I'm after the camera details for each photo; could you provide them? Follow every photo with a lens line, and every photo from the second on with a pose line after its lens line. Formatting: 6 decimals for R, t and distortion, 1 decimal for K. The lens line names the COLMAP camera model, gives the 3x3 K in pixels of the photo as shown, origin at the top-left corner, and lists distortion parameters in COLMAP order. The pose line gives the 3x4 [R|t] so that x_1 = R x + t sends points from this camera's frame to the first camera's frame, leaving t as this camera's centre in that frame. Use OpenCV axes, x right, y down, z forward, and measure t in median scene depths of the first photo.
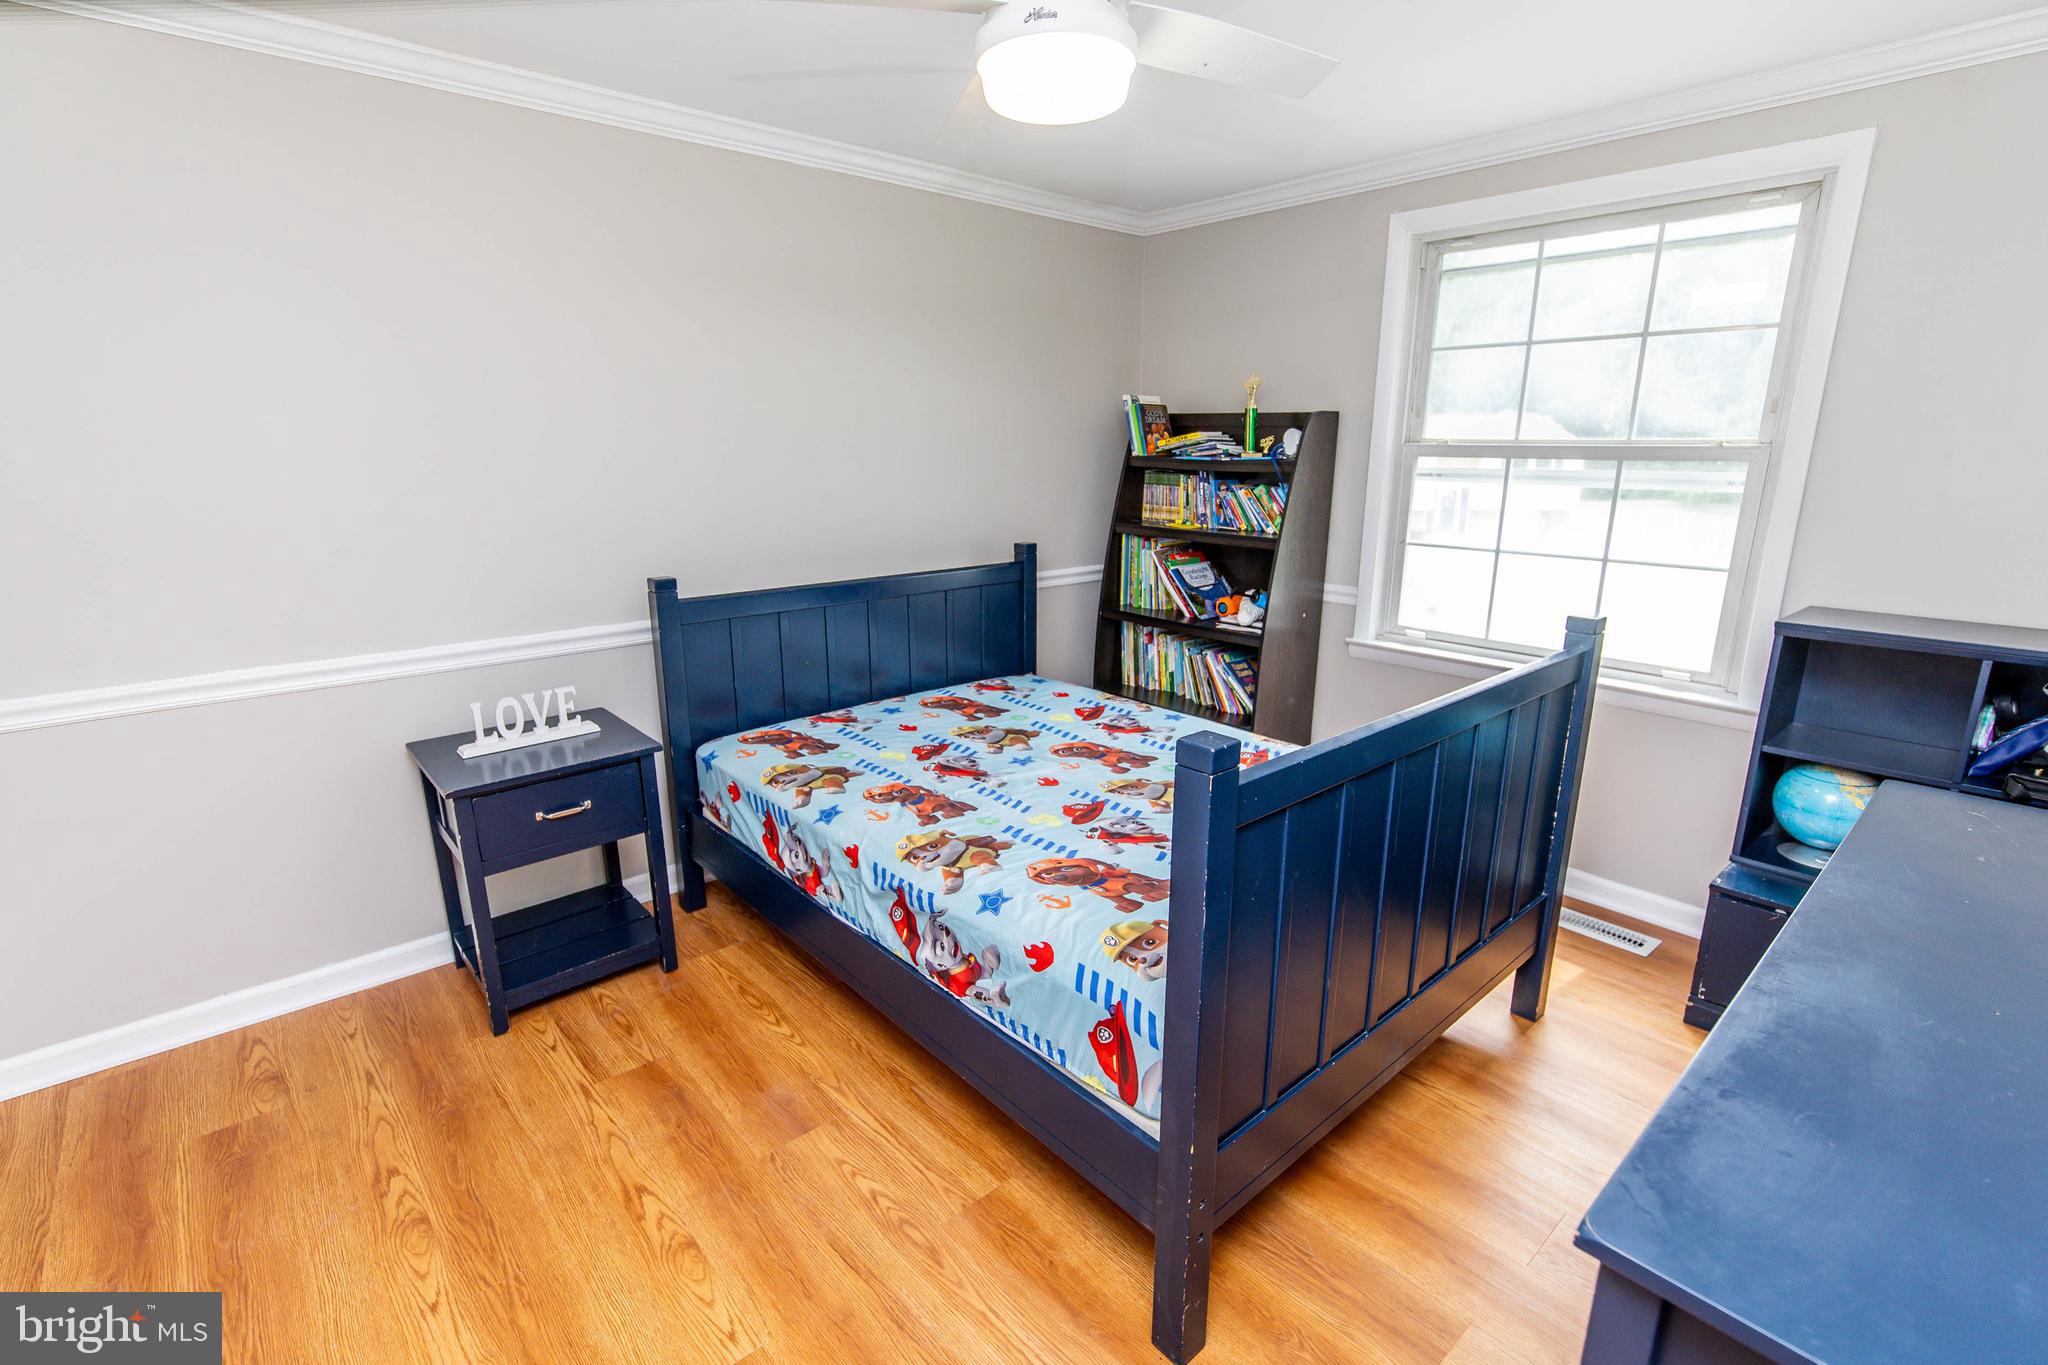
lens RADIAL K [[939.4, 0, 1035.8], [0, 939.4, 675.9], [0, 0, 1]] dist [0.000627, -0.001510]
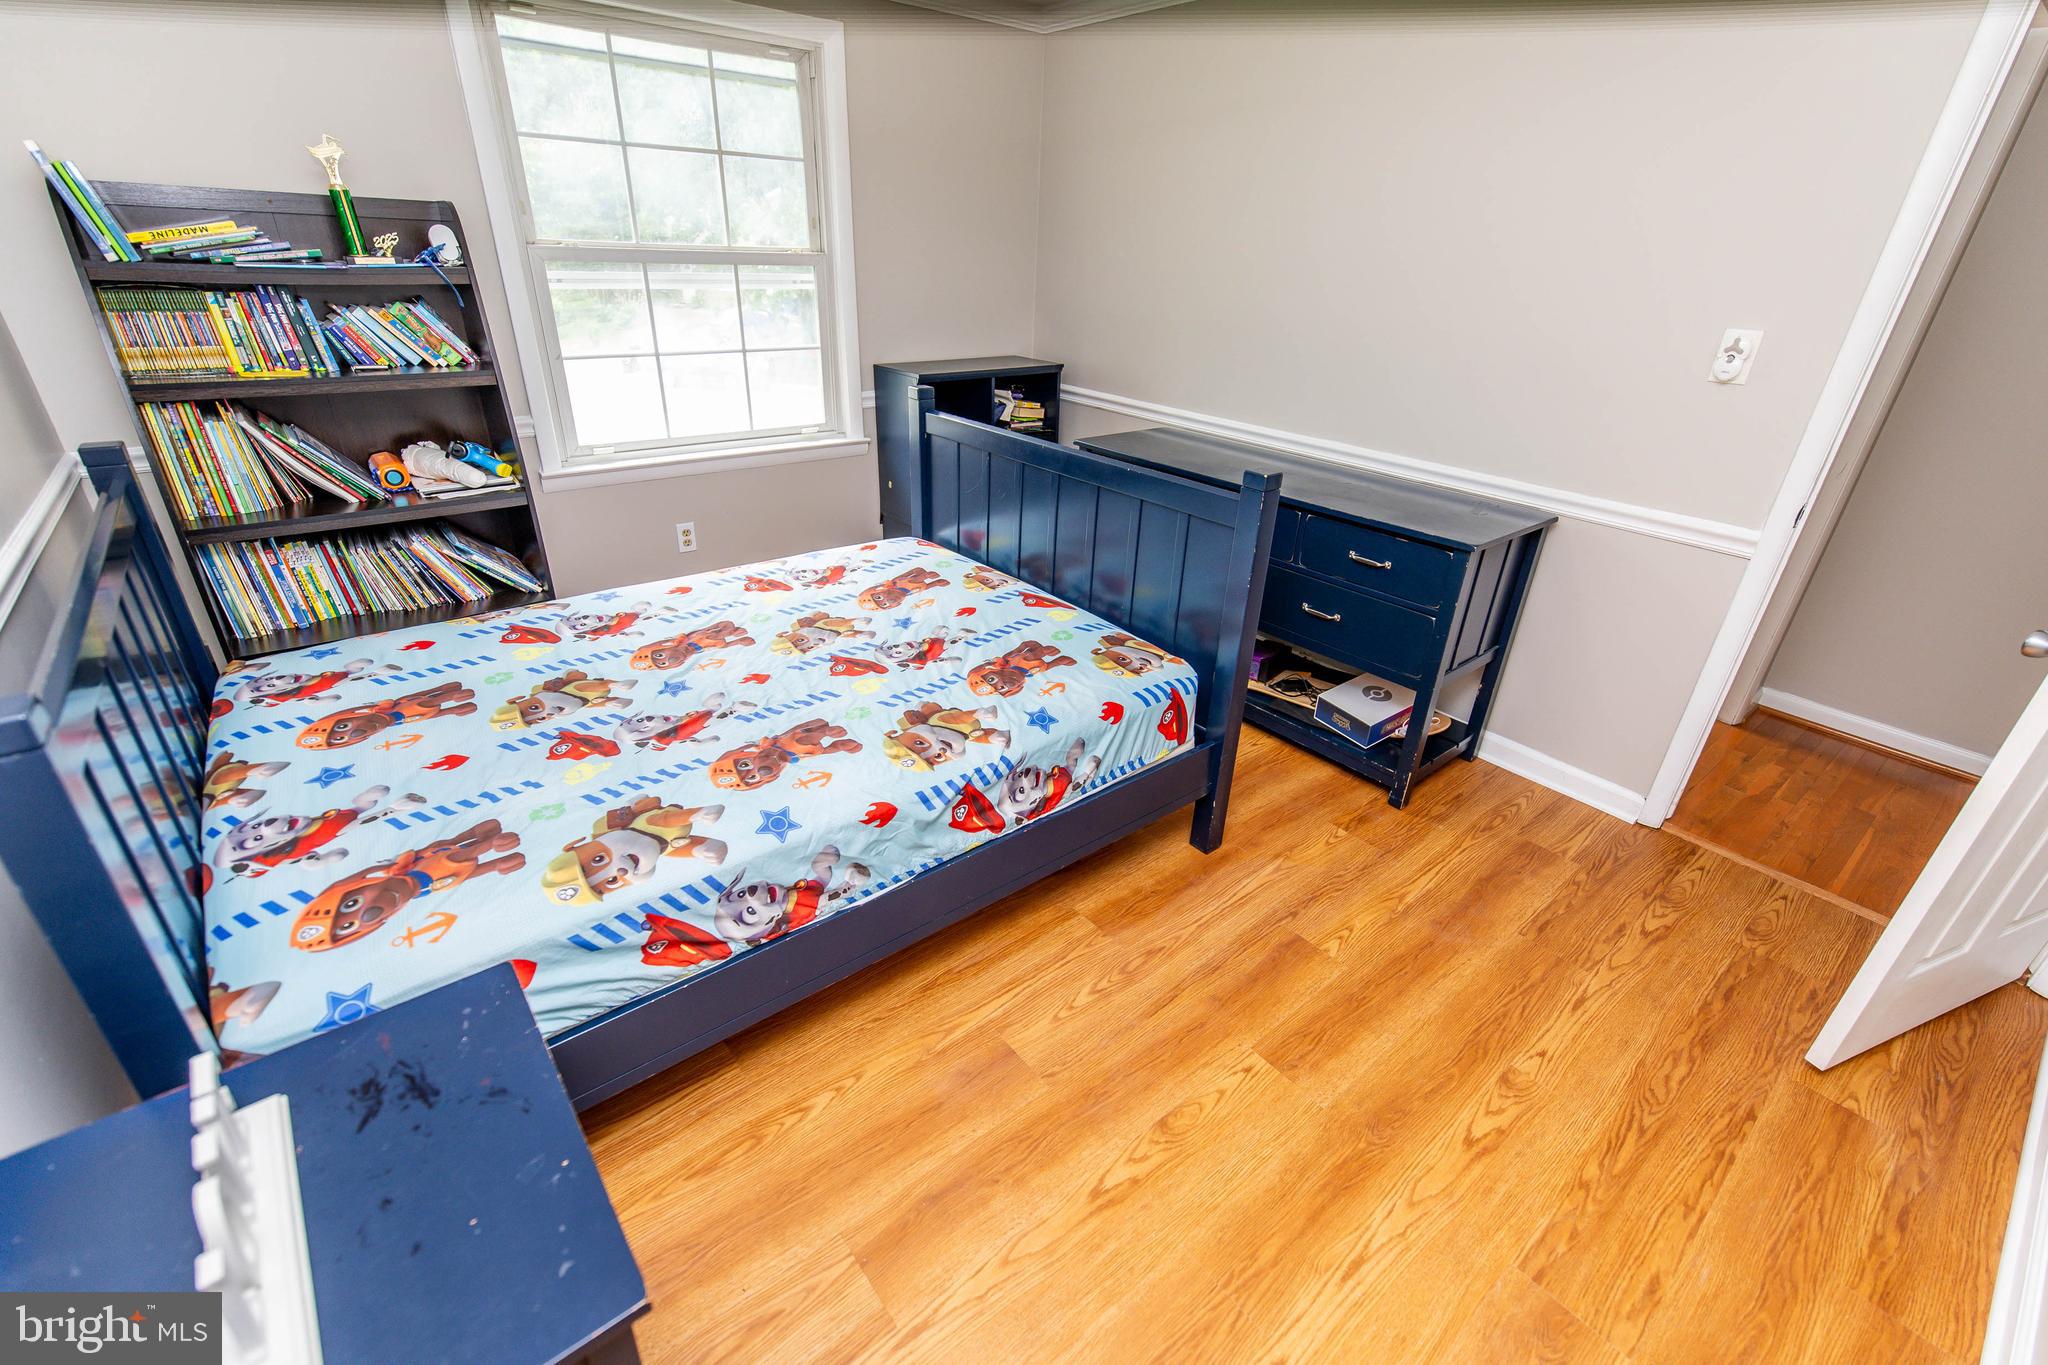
lens RADIAL K [[902.7, 0, 988.8], [0, 902.7, 683.6], [0, 0, 1]] dist [0.000359, -0.002428]
pose [[0.048453, -0.437001, 0.898155, -0.668936], [0.209858, 0.883594, 0.418595, -0.172937], [-0.976531, 0.168203, 0.134521, 0.618327]]
